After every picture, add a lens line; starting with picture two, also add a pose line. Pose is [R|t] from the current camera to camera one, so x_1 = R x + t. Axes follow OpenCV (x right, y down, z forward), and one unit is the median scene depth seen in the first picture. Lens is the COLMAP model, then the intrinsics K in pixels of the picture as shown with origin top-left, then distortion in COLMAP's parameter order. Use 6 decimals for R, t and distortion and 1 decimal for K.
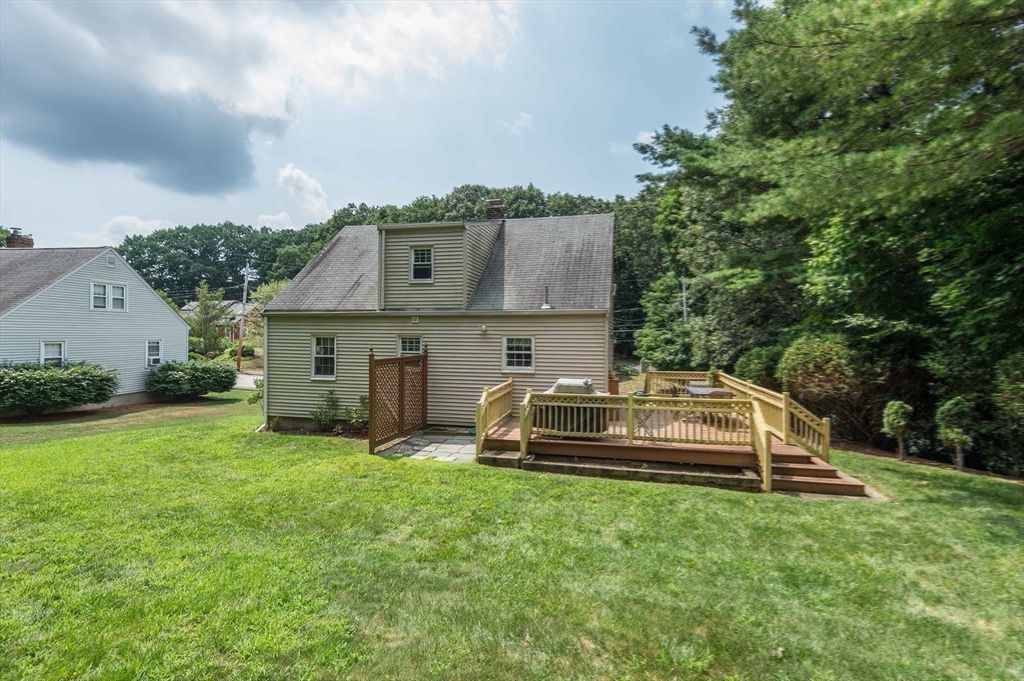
lens RADIAL K [[455.7, 0, 517.8], [0, 455.7, 331.9], [0, 0, 1]] dist [0.042389, -0.017525]
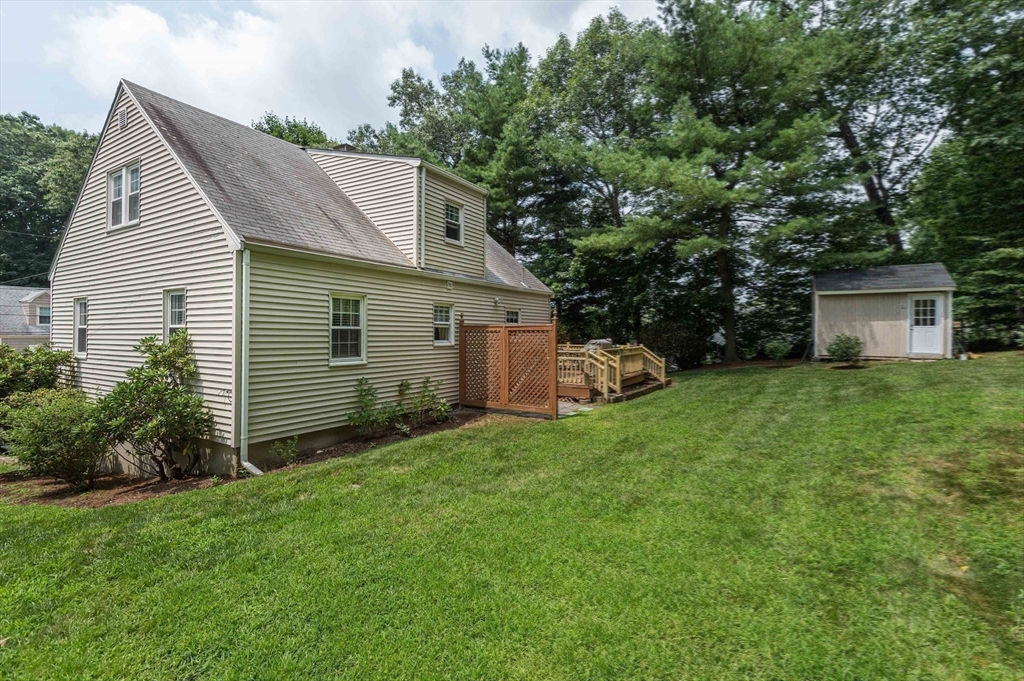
lens RADIAL K [[455.7, 0, 517.8], [0, 455.7, 331.9], [0, 0, 1]] dist [0.042389, -0.017525]
pose [[0.323864, -0.001827, 0.946102, -0.983158], [-0.008571, 0.999951, 0.004865, 0.055241], [-0.946065, -0.009685, 0.323833, 0.585668]]
